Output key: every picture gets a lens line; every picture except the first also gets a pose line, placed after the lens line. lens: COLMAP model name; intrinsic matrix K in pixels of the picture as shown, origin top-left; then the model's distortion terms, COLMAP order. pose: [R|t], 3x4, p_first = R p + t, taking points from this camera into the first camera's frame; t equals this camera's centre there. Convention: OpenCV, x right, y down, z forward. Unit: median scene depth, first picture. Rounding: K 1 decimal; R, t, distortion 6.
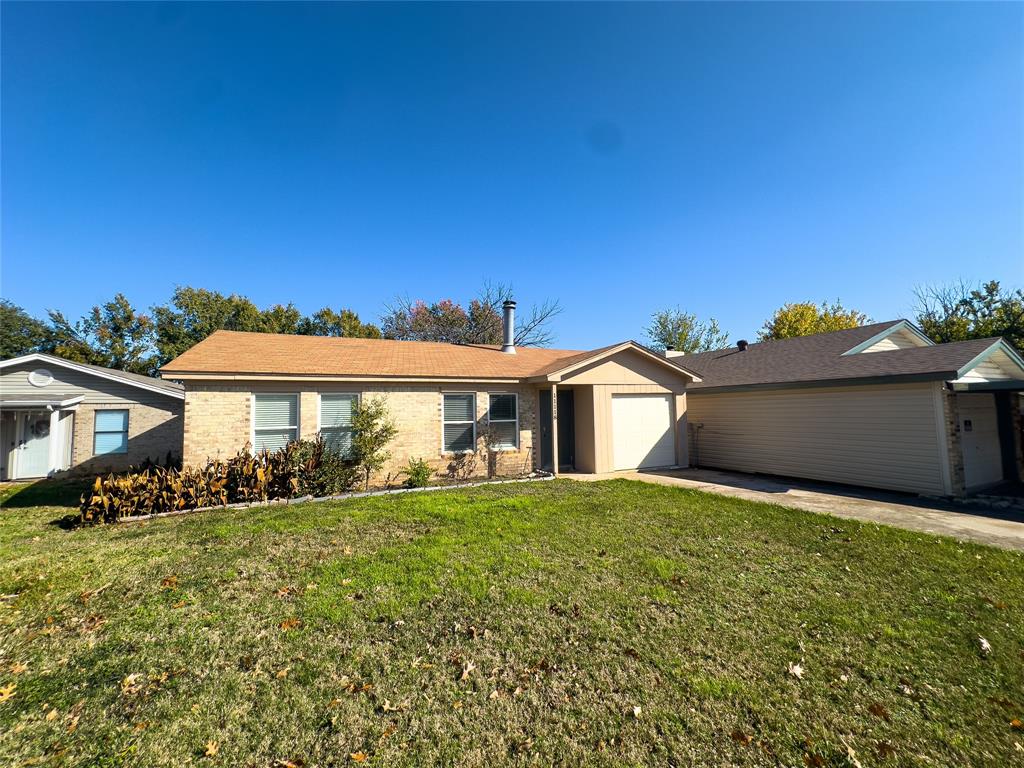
lens RADIAL K [[408.4, 0, 512.9], [0, 408.4, 382.8], [0, 0, 1]] dist [-0.003141, -0.000141]
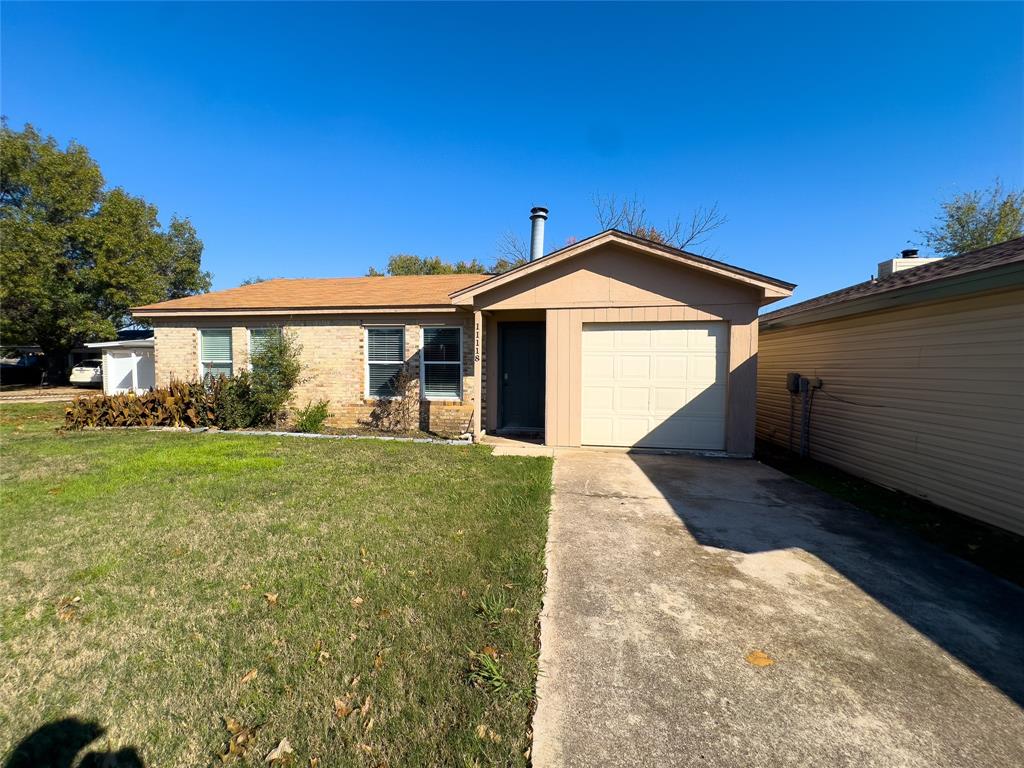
lens RADIAL K [[408.4, 0, 510.7], [0, 408.4, 385.0], [0, 0, 1]] dist [-0.003141, -0.000141]
pose [[0.835087, 0.050875, -0.547760, 0.526107], [0.015083, 0.993223, 0.115243, 0.049822], [0.549911, -0.104500, 0.828660, 0.442410]]
